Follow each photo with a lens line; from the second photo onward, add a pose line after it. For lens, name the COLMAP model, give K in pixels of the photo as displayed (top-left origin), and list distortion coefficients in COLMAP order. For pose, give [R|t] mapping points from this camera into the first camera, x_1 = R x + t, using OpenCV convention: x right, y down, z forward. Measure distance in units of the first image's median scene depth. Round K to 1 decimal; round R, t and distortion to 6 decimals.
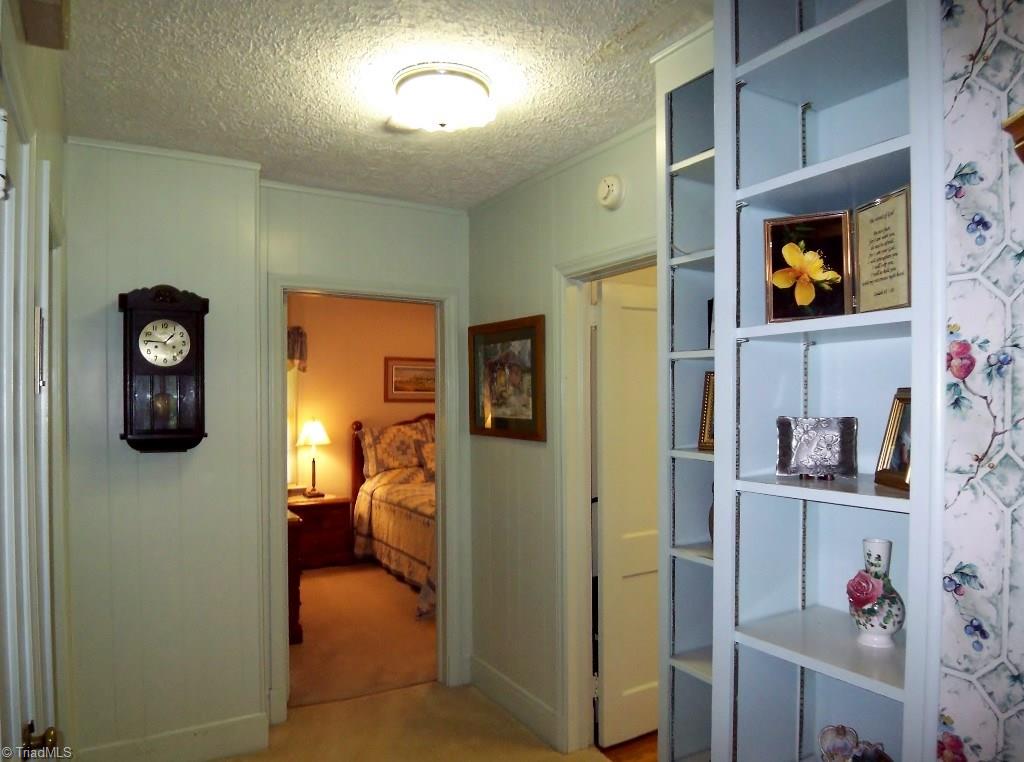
lens RADIAL K [[682.8, 0, 508.3], [0, 682.8, 384.5], [0, 0, 1]] dist [-0.012754, -0.036480]
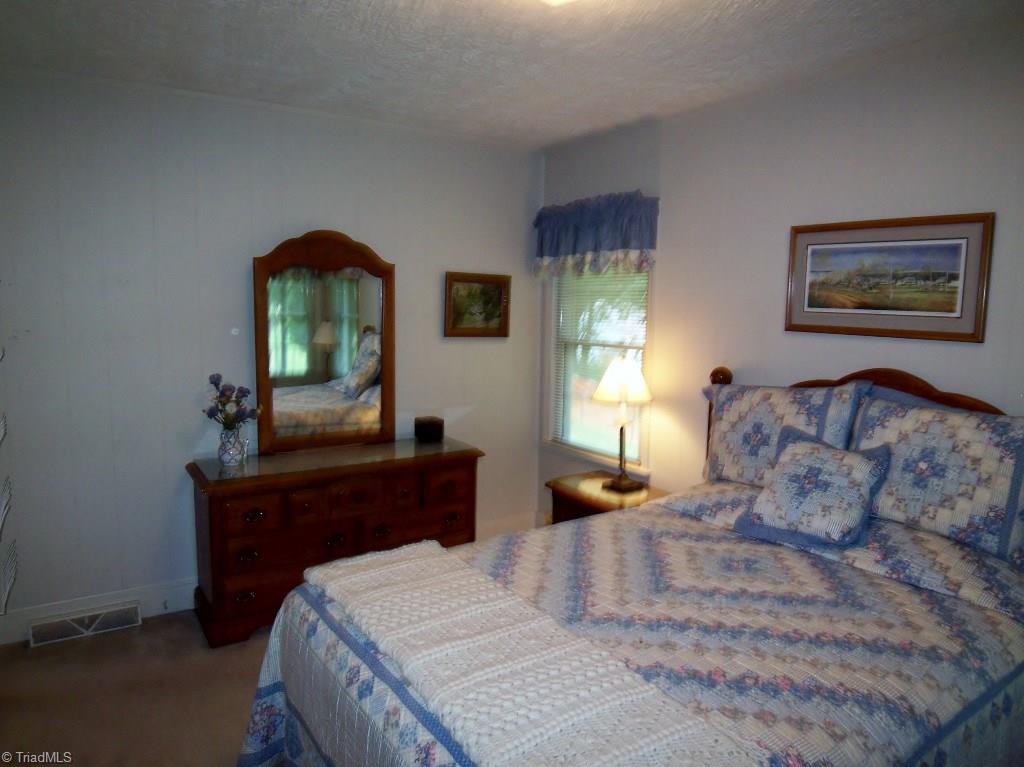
lens RADIAL K [[682.8, 0, 506.0], [0, 682.8, 382.5], [0, 0, 1]] dist [-0.012754, -0.036480]
pose [[0.059228, 0.110047, -0.992160, 0.255747], [-0.001242, 0.993912, 0.110167, 0.010318], [0.998244, -0.005293, 0.059004, 0.820036]]
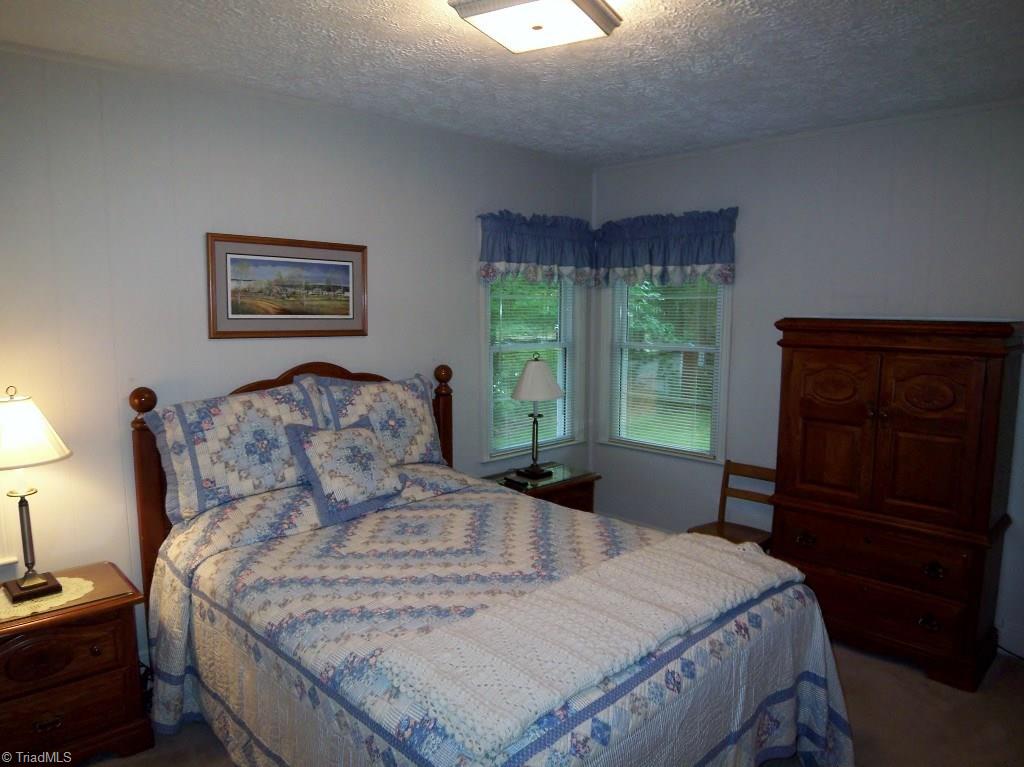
lens RADIAL K [[682.8, 0, 503.4], [0, 682.8, 389.3], [0, 0, 1]] dist [-0.012754, -0.036480]
pose [[0.973743, -0.031860, 0.225409, -0.101303], [0.001678, 0.991136, 0.132842, -0.000034], [-0.227643, -0.128975, 0.965165, 0.556639]]
